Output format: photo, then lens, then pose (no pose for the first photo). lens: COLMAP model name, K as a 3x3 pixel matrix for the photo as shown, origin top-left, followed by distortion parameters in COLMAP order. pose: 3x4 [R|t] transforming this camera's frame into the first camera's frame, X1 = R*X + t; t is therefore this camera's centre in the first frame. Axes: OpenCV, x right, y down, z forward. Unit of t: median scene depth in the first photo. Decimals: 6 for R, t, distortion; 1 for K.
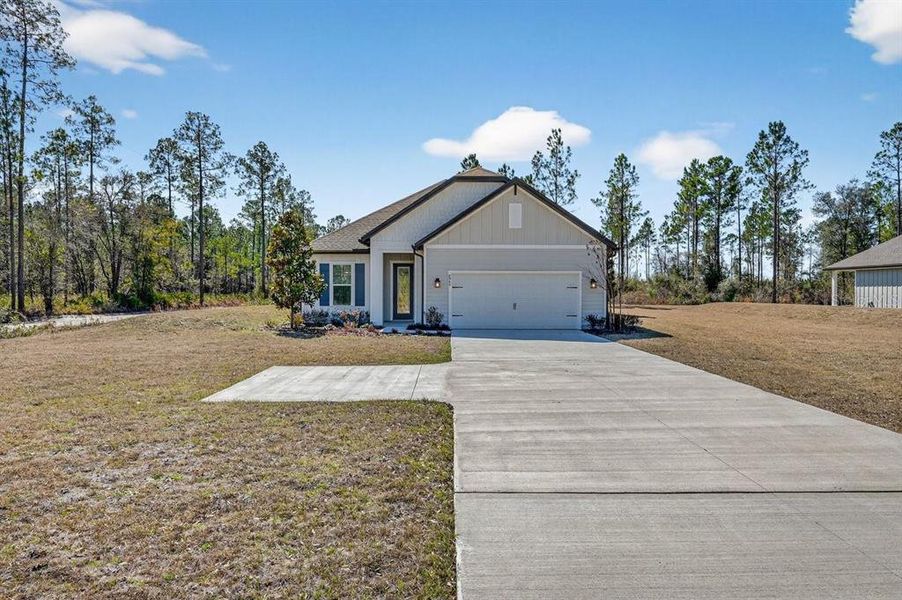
lens RADIAL K [[574.6, 0, 459.2], [0, 574.6, 298.6], [0, 0, 1]] dist [-0.029908, 0.000283]
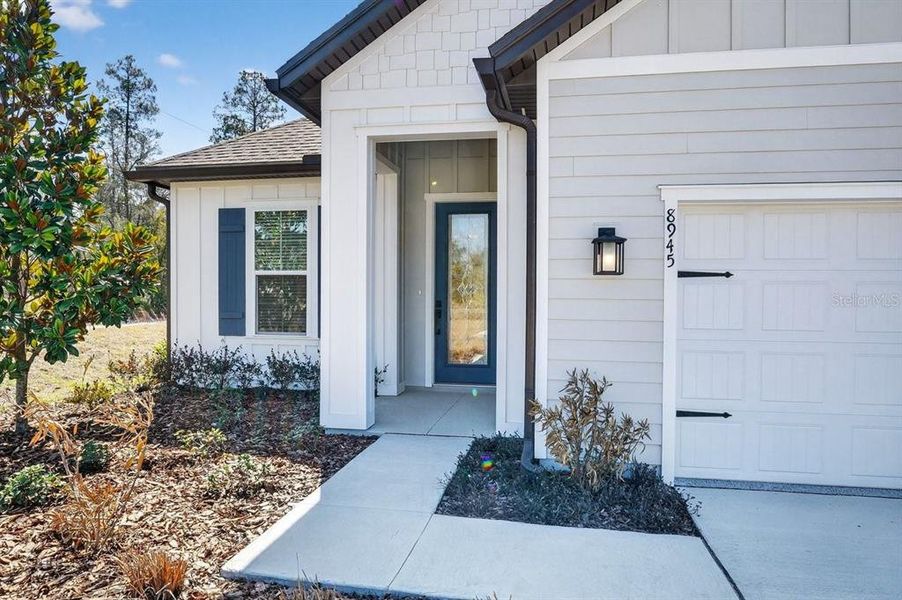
lens RADIAL K [[574.6, 0, 459.2], [0, 574.6, 298.6], [0, 0, 1]] dist [-0.029908, 0.000283]
pose [[0.984485, 0.009026, -0.175237, -0.046462], [-0.009421, 0.999955, -0.001419, -0.008886], [0.175216, 0.003048, 0.984525, 0.696806]]
